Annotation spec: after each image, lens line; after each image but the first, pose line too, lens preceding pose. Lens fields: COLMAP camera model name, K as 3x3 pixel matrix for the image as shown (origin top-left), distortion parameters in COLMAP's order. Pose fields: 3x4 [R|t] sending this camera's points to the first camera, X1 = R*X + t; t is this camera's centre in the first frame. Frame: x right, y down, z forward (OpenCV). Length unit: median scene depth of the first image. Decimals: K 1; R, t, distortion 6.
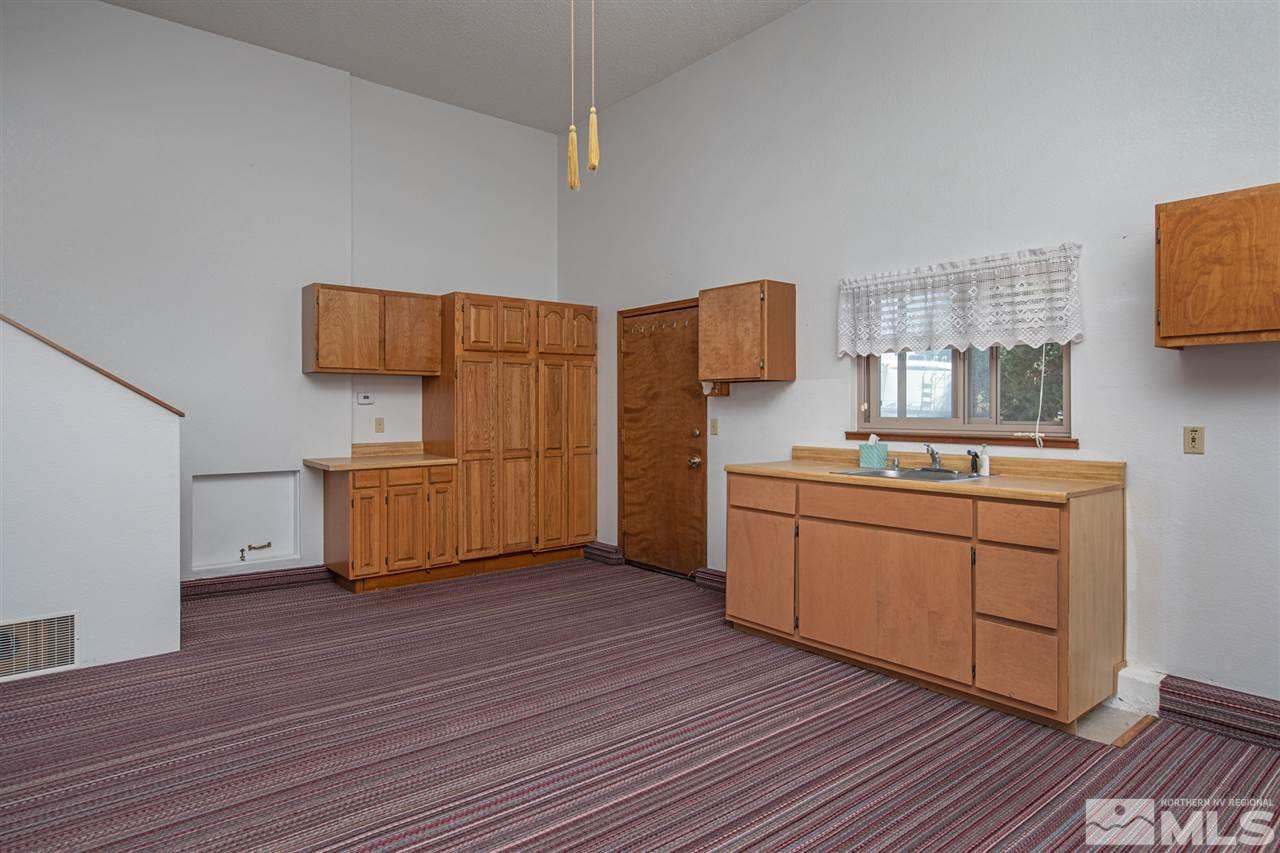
lens RADIAL K [[757.4, 0, 644.4], [0, 757.4, 418.1], [0, 0, 1]] dist [0.004228, -0.000560]
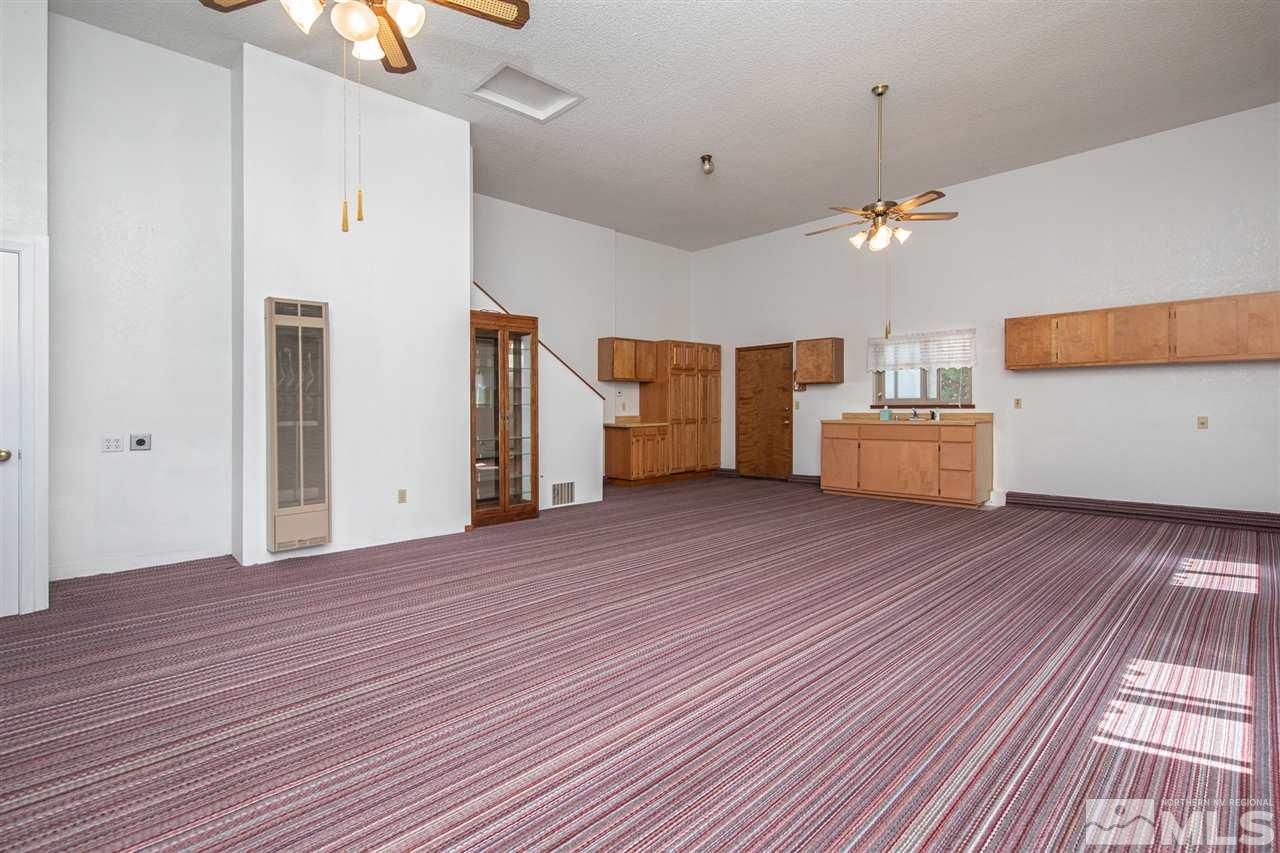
lens RADIAL K [[613.9, 0, 634.9], [0, 613.9, 421.9], [0, 0, 1]] dist [-0.000500, -0.000003]
pose [[0.997125, -0.010388, 0.075060, -0.483794], [0.009607, 0.999896, 0.010761, 0.034686], [-0.075164, -0.010009, 0.997121, -0.652156]]
